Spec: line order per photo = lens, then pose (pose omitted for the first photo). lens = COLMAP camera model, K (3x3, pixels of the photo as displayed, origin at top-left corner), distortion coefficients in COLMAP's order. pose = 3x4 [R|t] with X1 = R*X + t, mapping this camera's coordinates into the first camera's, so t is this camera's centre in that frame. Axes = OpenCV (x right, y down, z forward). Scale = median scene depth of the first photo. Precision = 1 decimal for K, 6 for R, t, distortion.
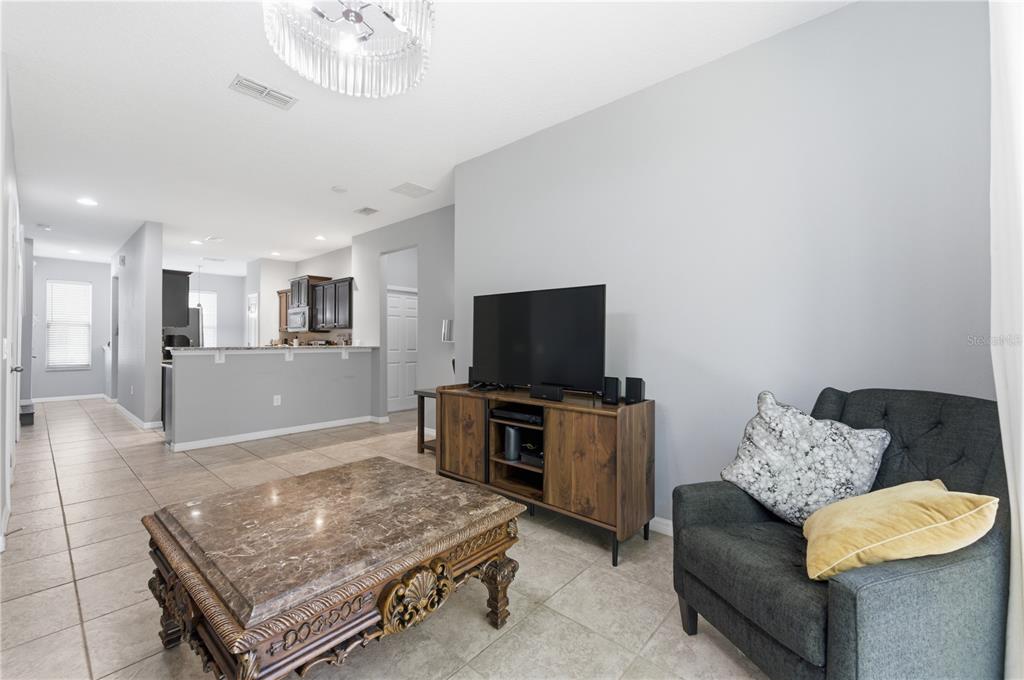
lens RADIAL K [[419.4, 0, 520.9], [0, 419.4, 335.4], [0, 0, 1]] dist [-0.013552, -0.000103]
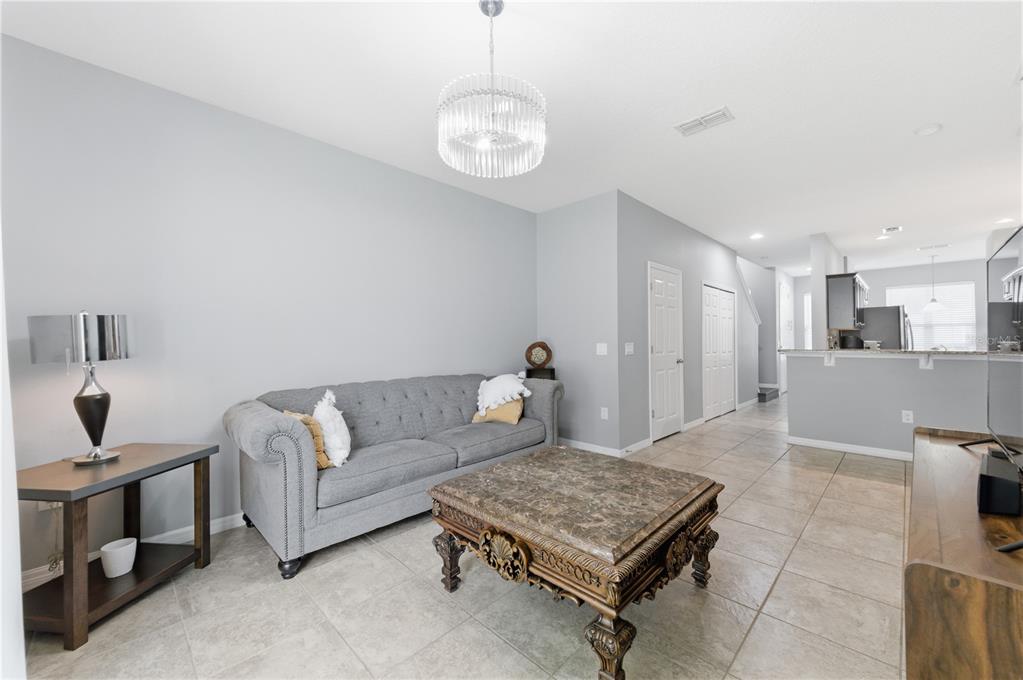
lens RADIAL K [[402.2, 0, 517.4], [0, 402.2, 341.4], [0, 0, 1]] dist [0.003149, 0.000149]
pose [[-0.055864, 0.007373, -0.998411, 0.767422], [0.007973, 0.999944, 0.006938, -0.020676], [0.998407, -0.007573, -0.055920, 0.896410]]
